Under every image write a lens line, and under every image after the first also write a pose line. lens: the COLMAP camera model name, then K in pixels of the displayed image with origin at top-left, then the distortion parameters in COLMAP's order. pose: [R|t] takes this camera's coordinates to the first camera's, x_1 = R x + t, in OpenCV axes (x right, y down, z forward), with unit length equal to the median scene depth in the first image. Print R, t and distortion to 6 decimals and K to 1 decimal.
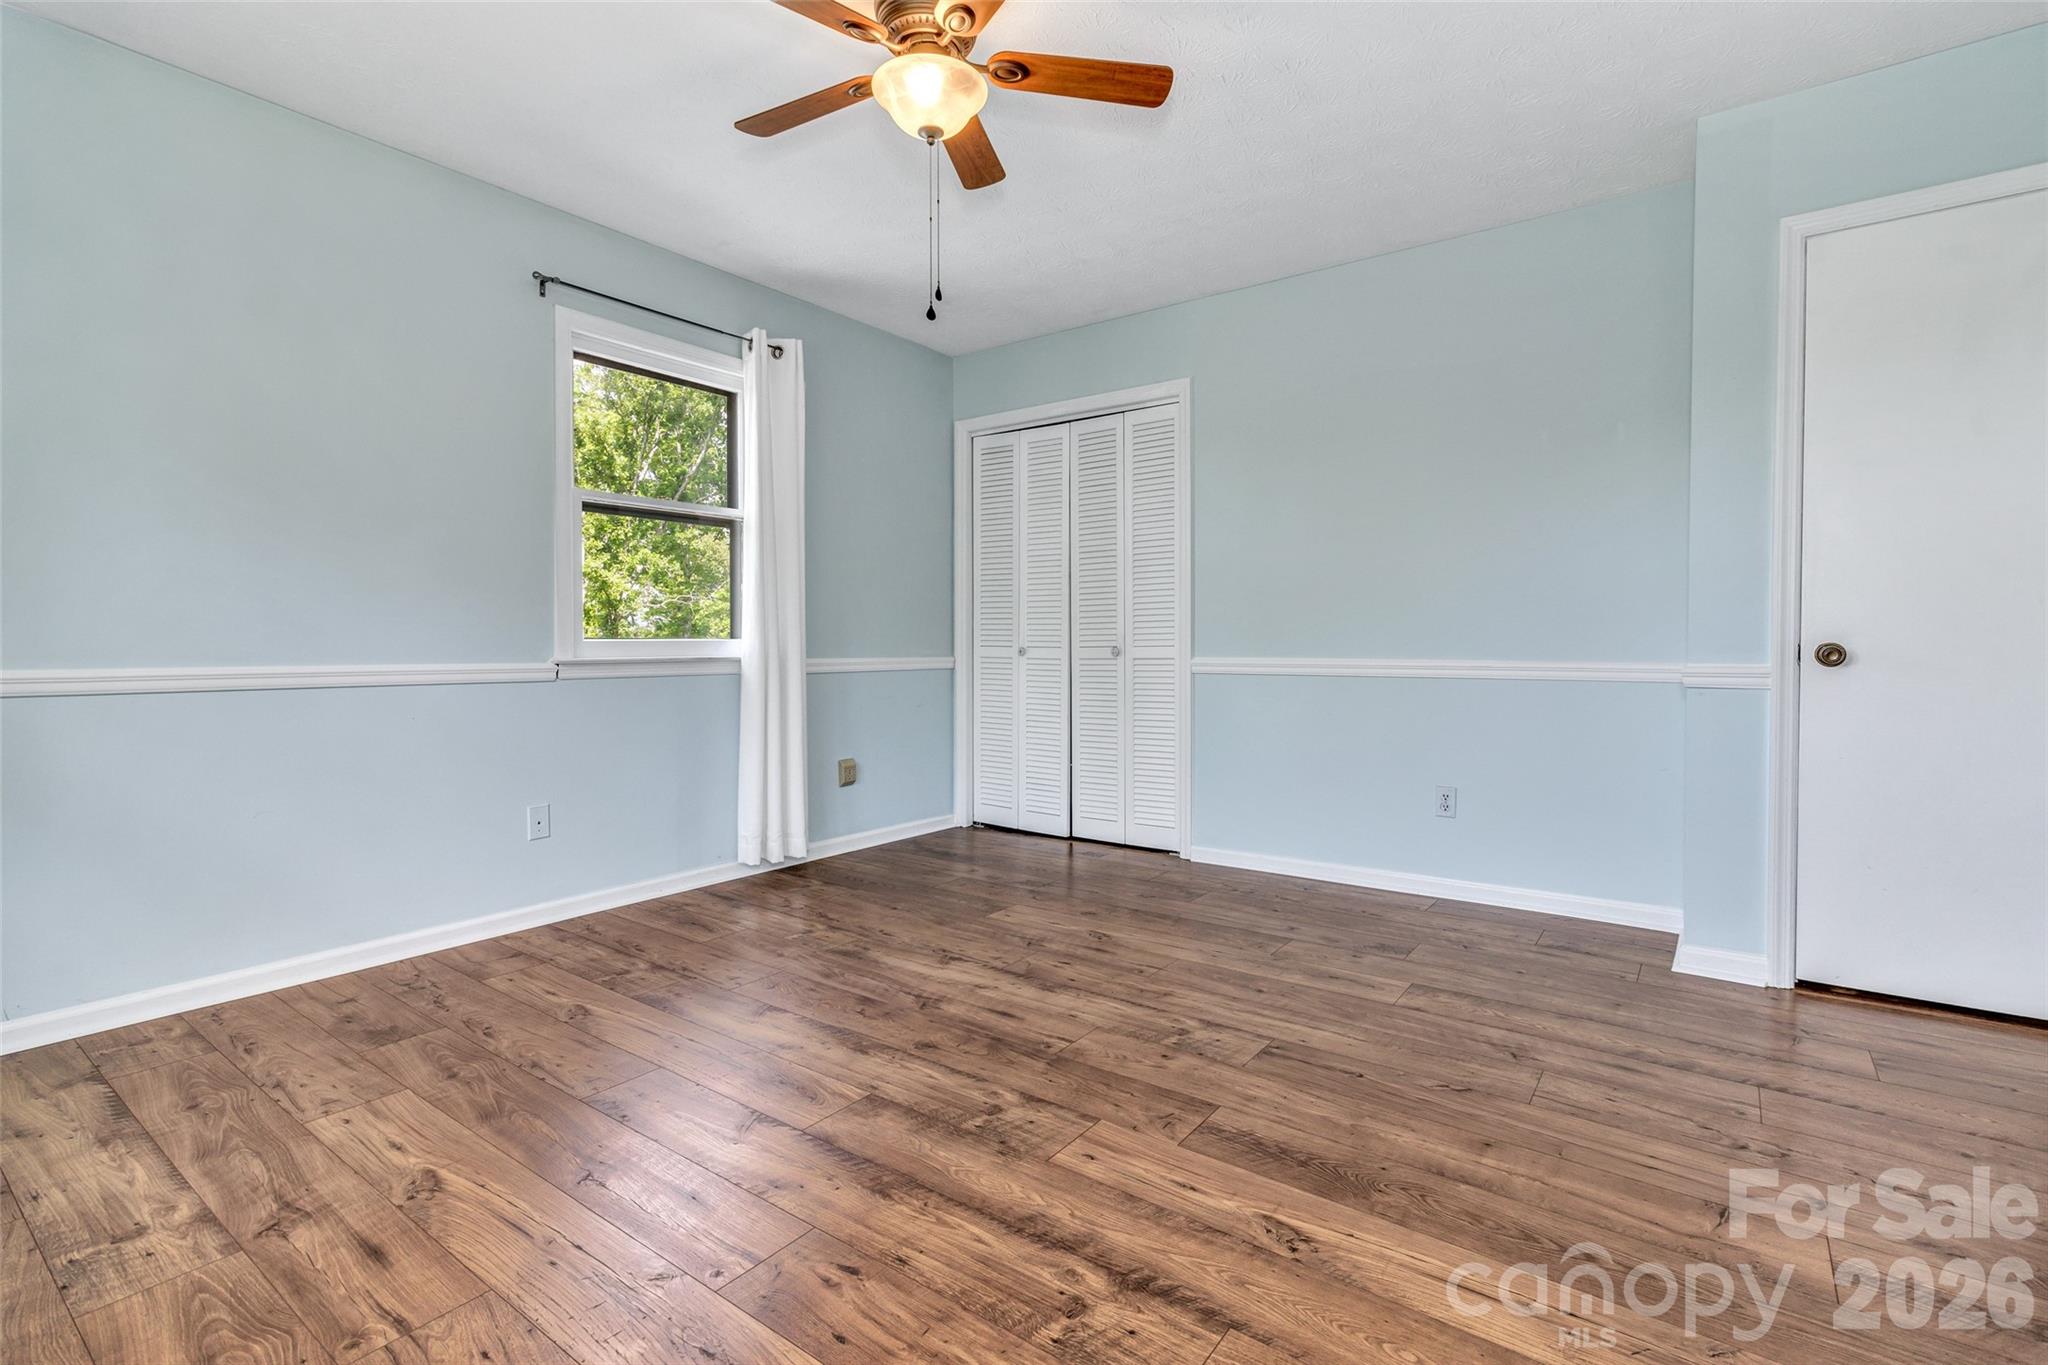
lens RADIAL K [[941.9, 0, 1028.0], [0, 941.9, 656.9], [0, 0, 1]] dist [-0.000225, 0.000447]
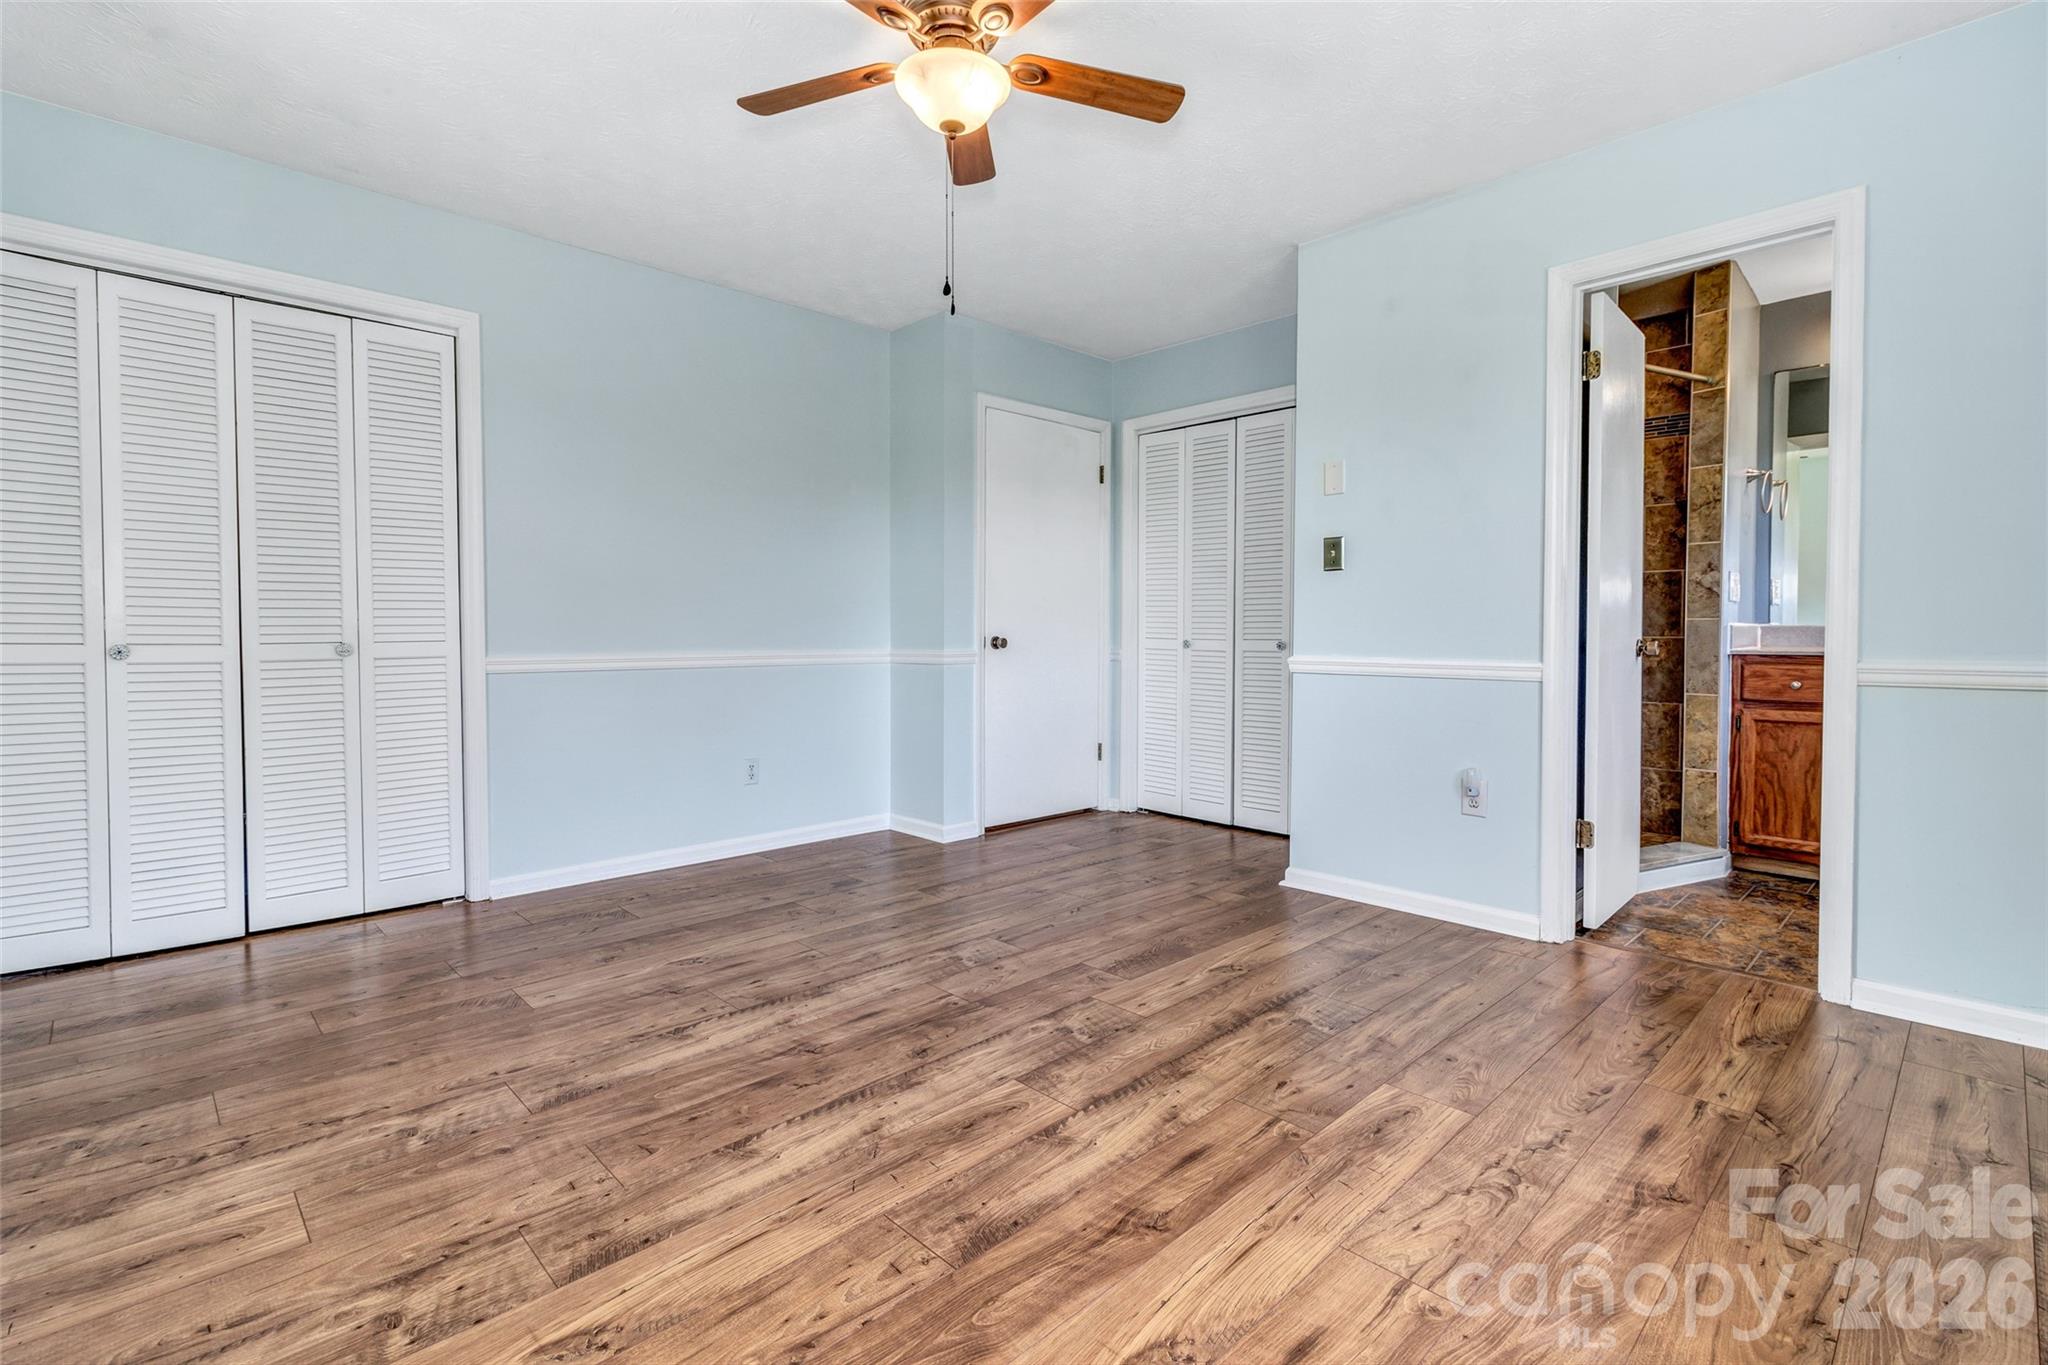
lens RADIAL K [[941.9, 0, 1028.0], [0, 941.9, 656.9], [0, 0, 1]] dist [-0.000225, 0.000447]
pose [[0.163765, -0.022723, 0.986238, -0.951095], [0.016194, 0.999662, 0.020343, -0.011218], [-0.986366, 0.012640, 0.164078, 0.667098]]
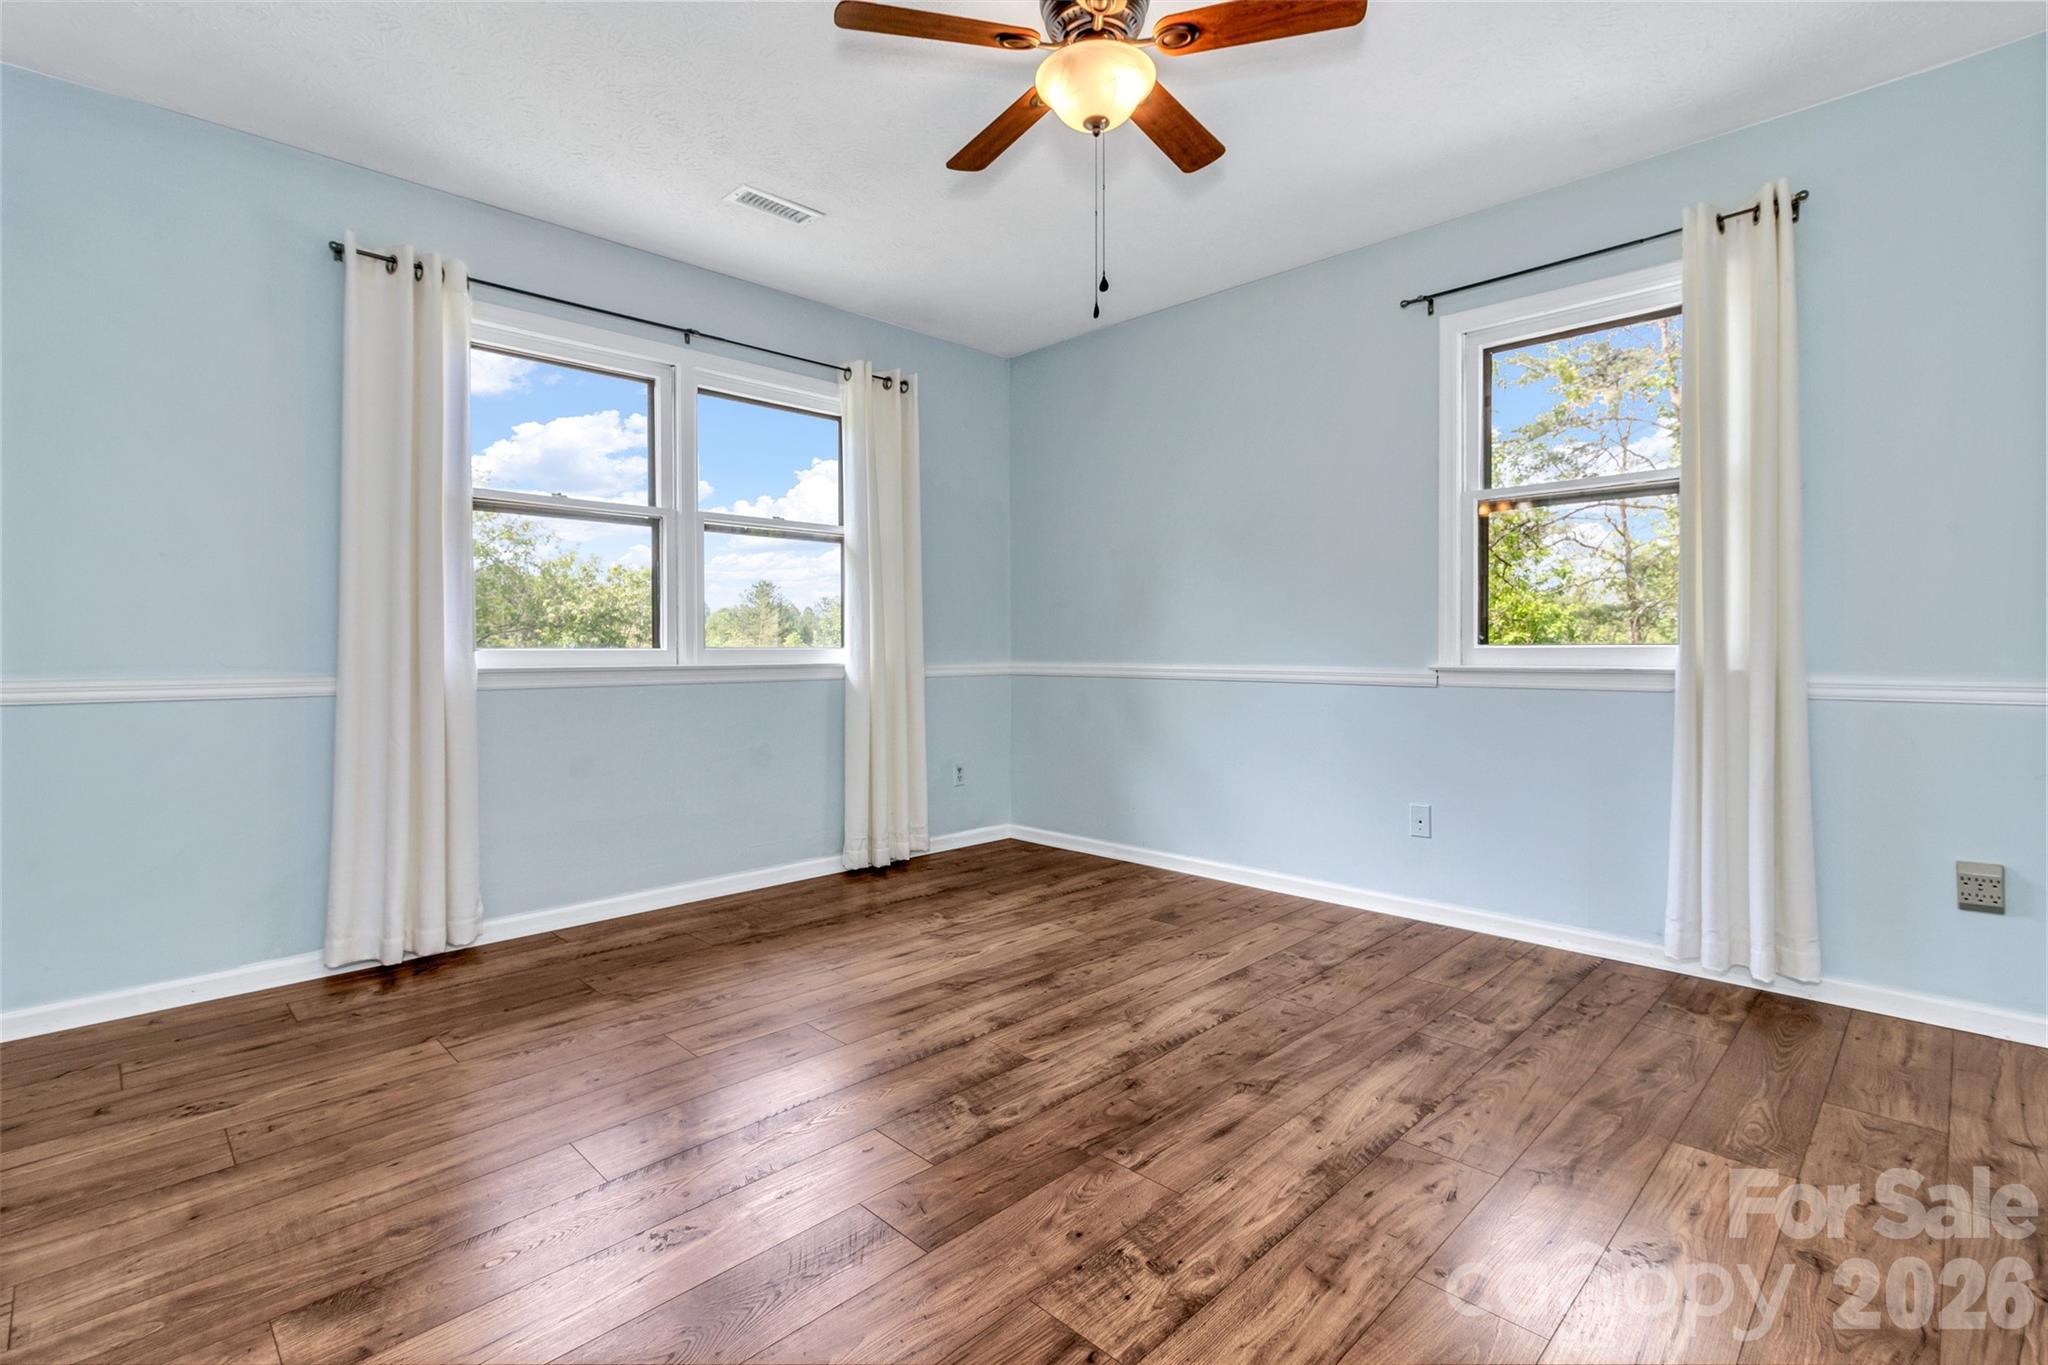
lens RADIAL K [[941.9, 0, 1028.0], [0, 941.9, 656.9], [0, 0, 1]] dist [-0.000225, 0.000447]
pose [[-0.147727, 0.011456, -0.988962, 0.757680], [-0.013134, 0.999822, 0.013544, -0.019895], [0.988941, 0.014990, -0.147550, 0.944511]]
